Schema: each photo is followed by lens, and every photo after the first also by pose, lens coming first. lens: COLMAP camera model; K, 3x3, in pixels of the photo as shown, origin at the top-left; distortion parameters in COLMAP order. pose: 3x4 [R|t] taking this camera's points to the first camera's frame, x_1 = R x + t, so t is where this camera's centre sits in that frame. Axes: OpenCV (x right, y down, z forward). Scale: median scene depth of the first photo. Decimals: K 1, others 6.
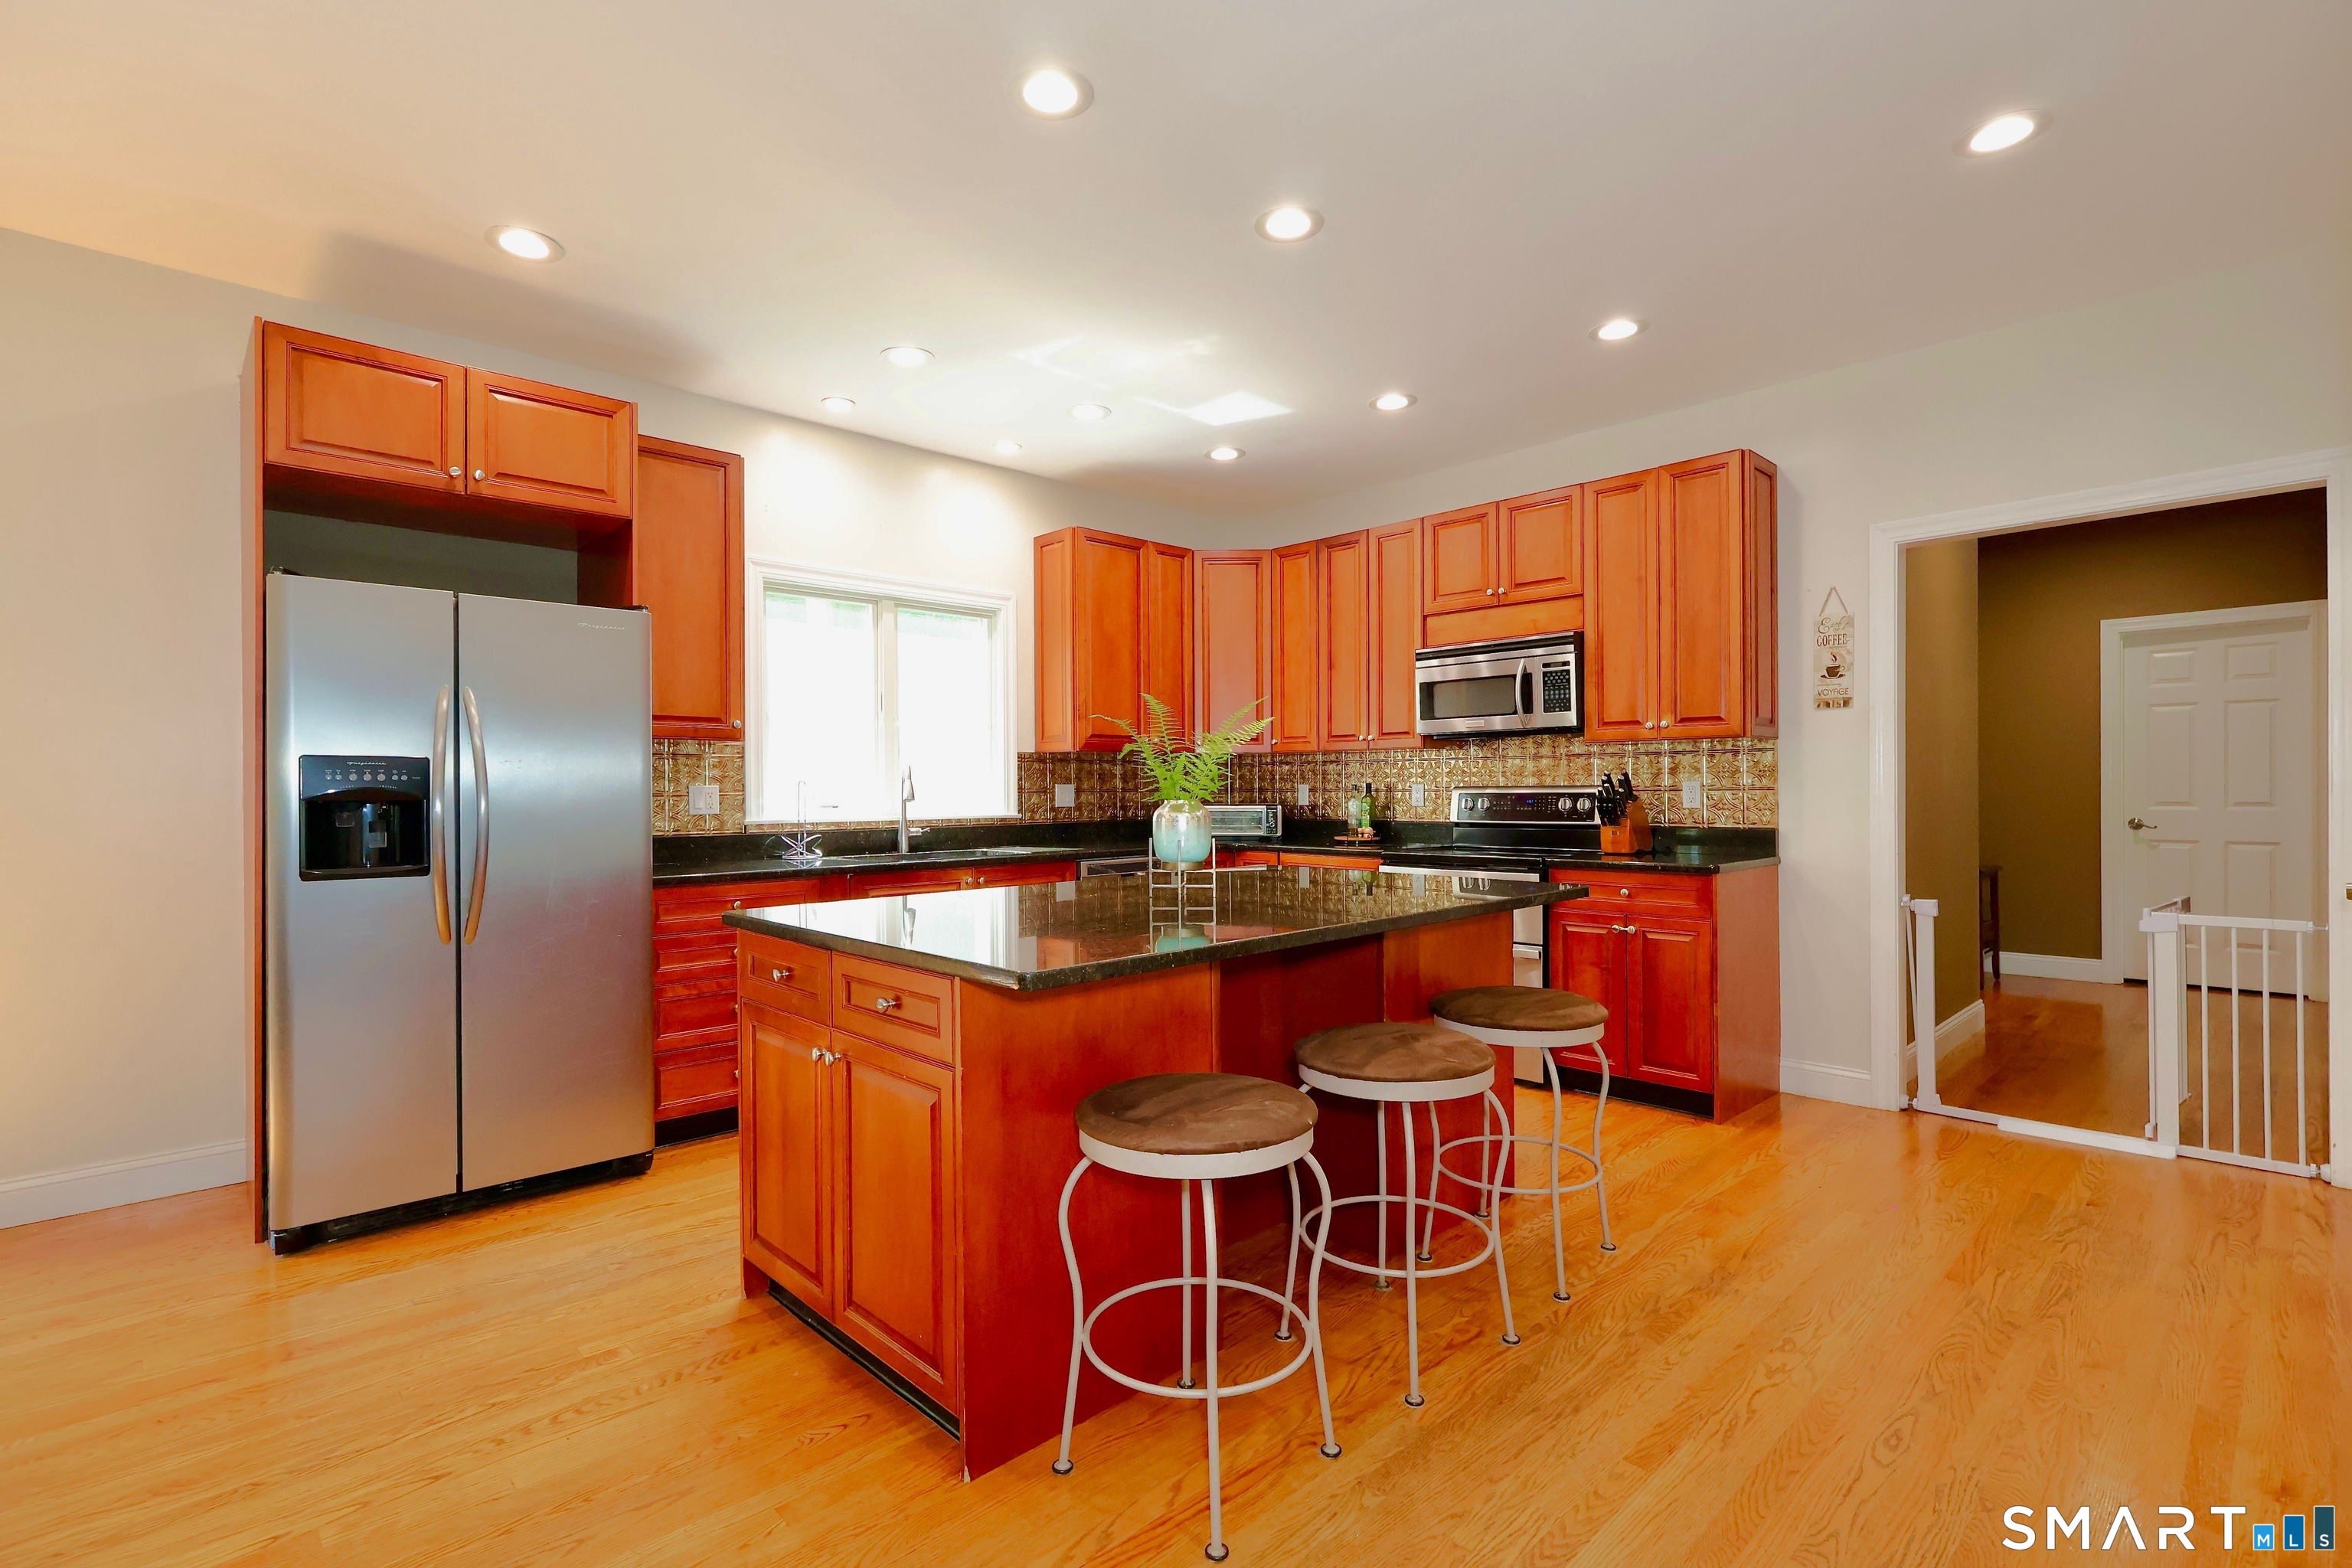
lens RADIAL K [[1084.8, 0, 1164.8], [0, 1084.8, 796.1], [0, 0, 1]] dist [-0.001445, 0.001238]
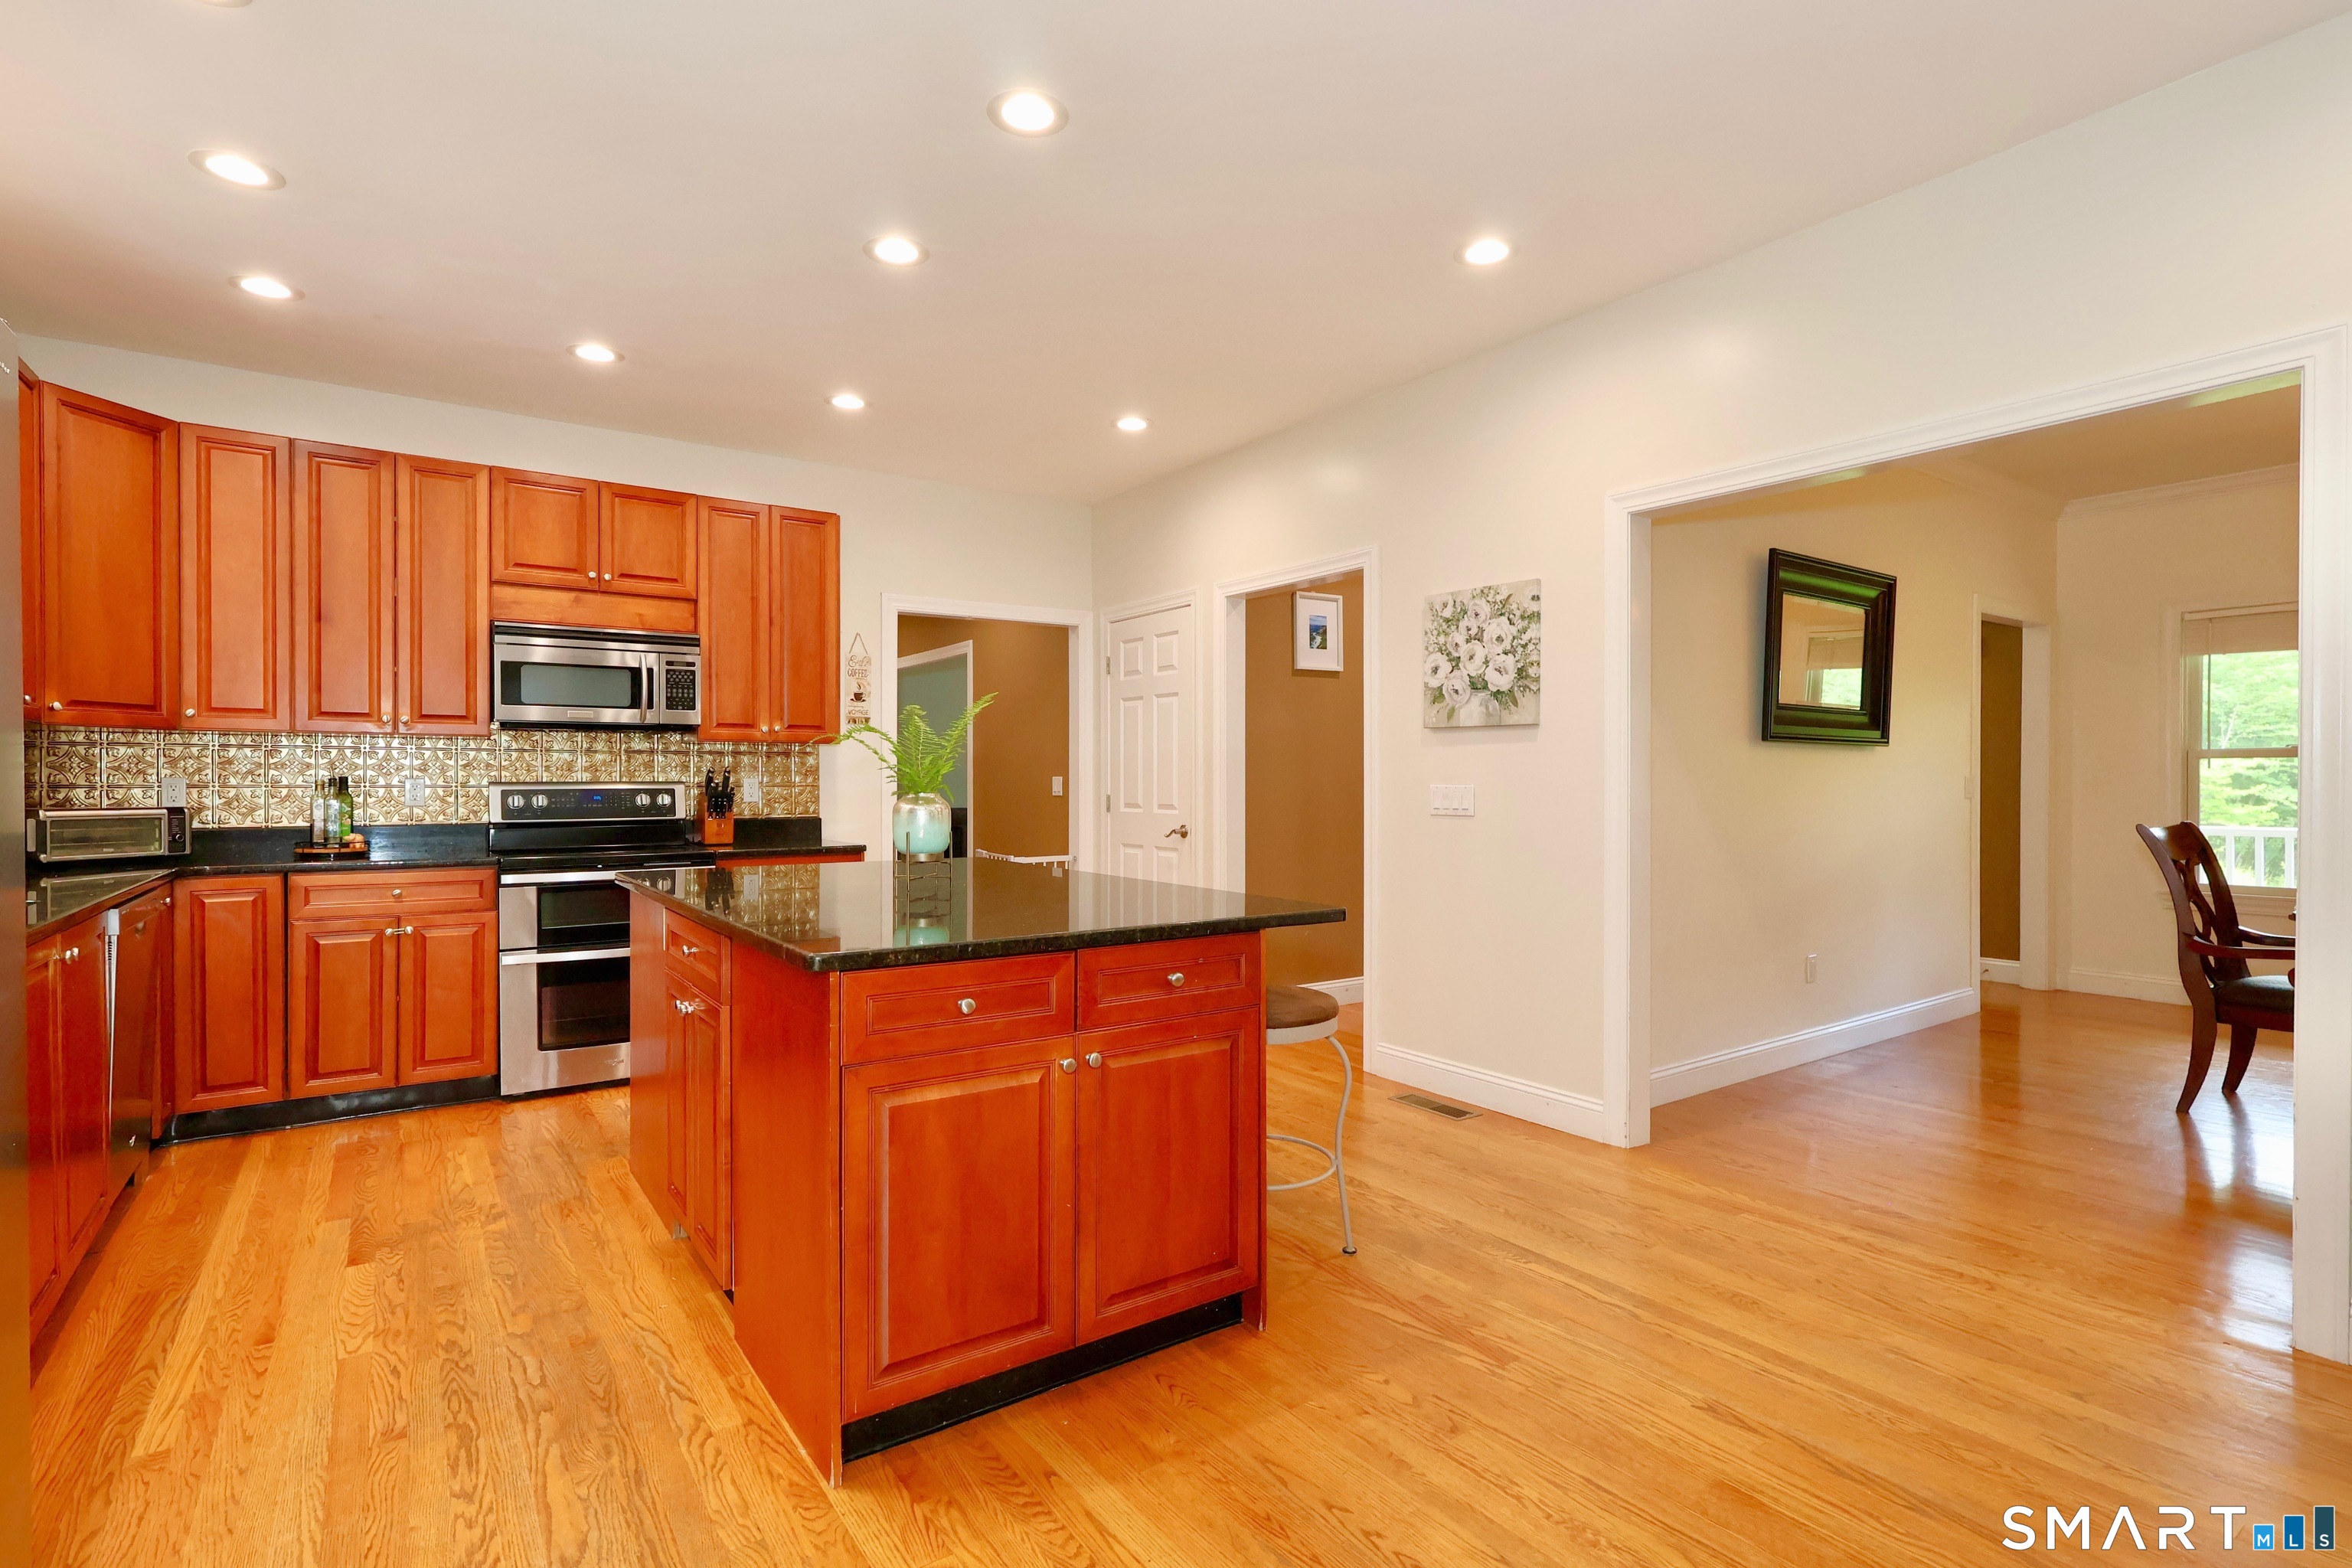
lens RADIAL K [[1153.1, 0, 1158.0], [0, 1153.1, 778.8], [0, 0, 1]] dist [-0.002691, 0.000194]
pose [[0.148062, 0.008287, 0.988943, -0.622404], [0.006919, 0.999932, -0.009415, 0.001178], [-0.988954, 0.008237, 0.147995, 0.371262]]
